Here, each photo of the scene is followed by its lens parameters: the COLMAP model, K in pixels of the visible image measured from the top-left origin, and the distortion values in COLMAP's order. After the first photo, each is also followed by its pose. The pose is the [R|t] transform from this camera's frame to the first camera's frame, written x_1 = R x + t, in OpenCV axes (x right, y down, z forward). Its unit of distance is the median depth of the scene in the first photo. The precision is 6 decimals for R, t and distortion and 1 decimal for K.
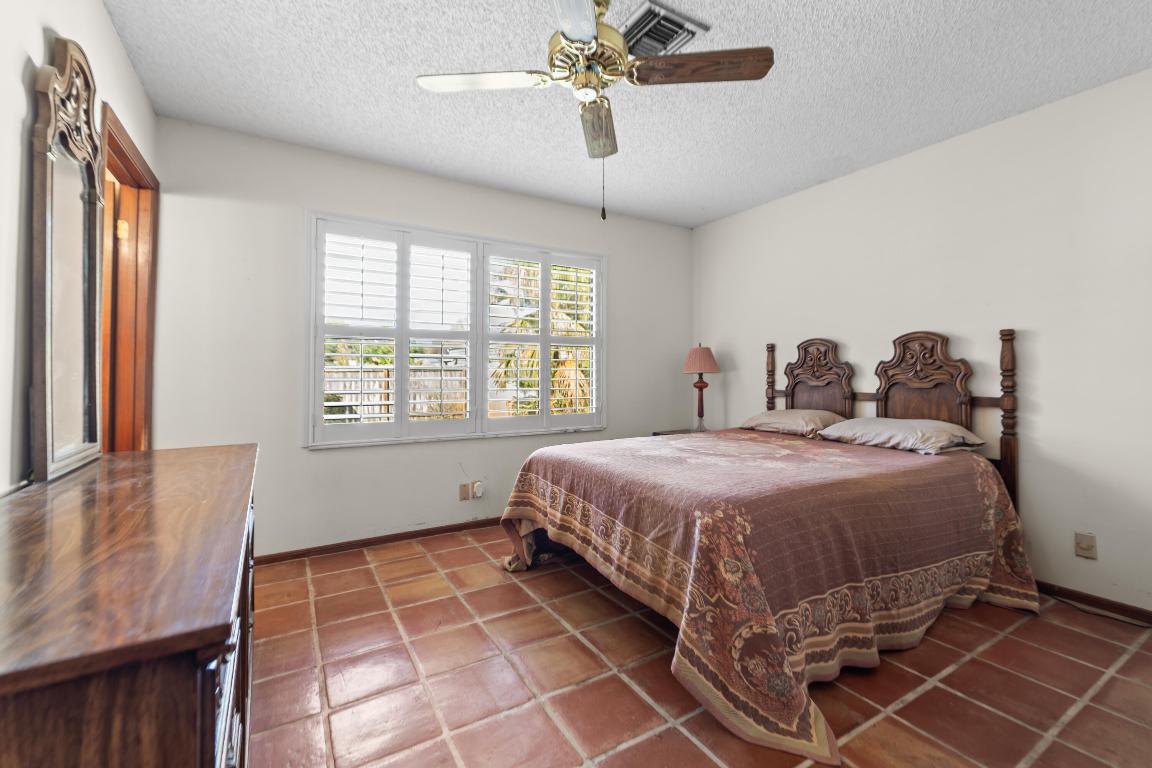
lens RADIAL K [[467.0, 0, 579.7], [0, 467.0, 371.1], [0, 0, 1]] dist [0.001950, 0.000120]
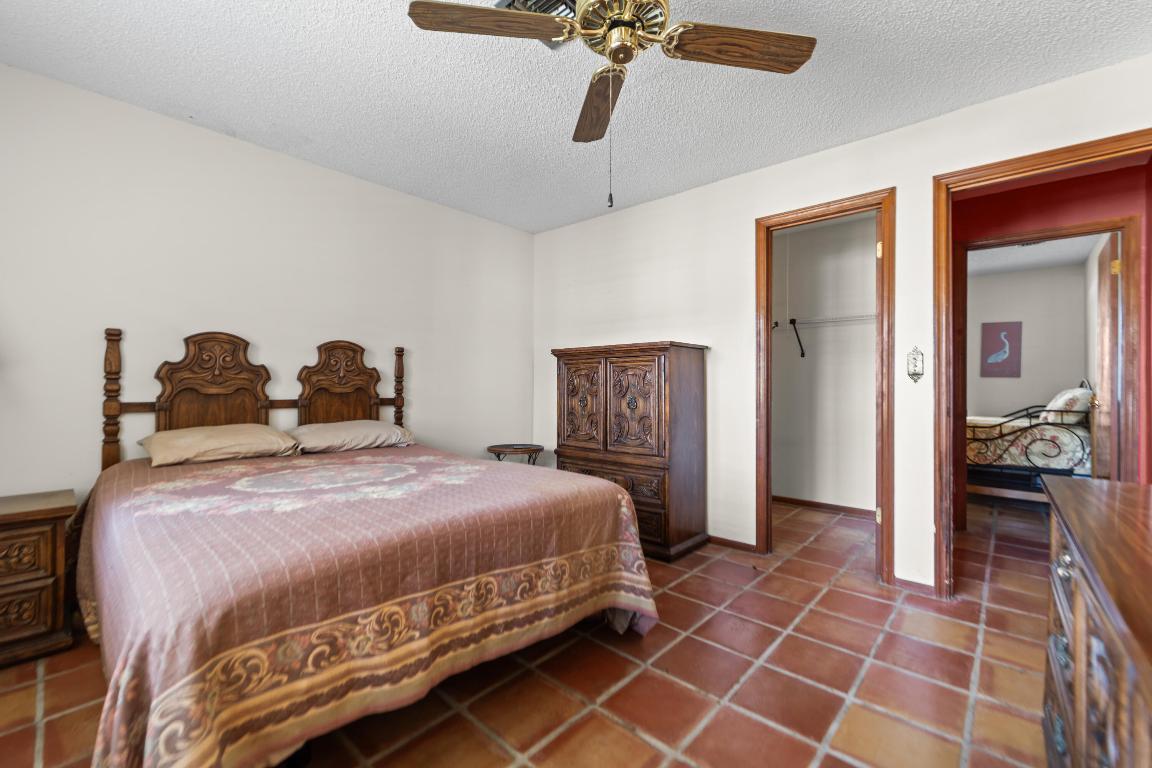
lens RADIAL K [[467.0, 0, 579.7], [0, 467.0, 371.1], [0, 0, 1]] dist [0.001950, 0.000120]
pose [[-0.260312, 0.020380, 0.965309, -0.501595], [-0.017065, 0.999524, -0.025704, 0.004684], [-0.965374, -0.023164, -0.259840, 0.787331]]
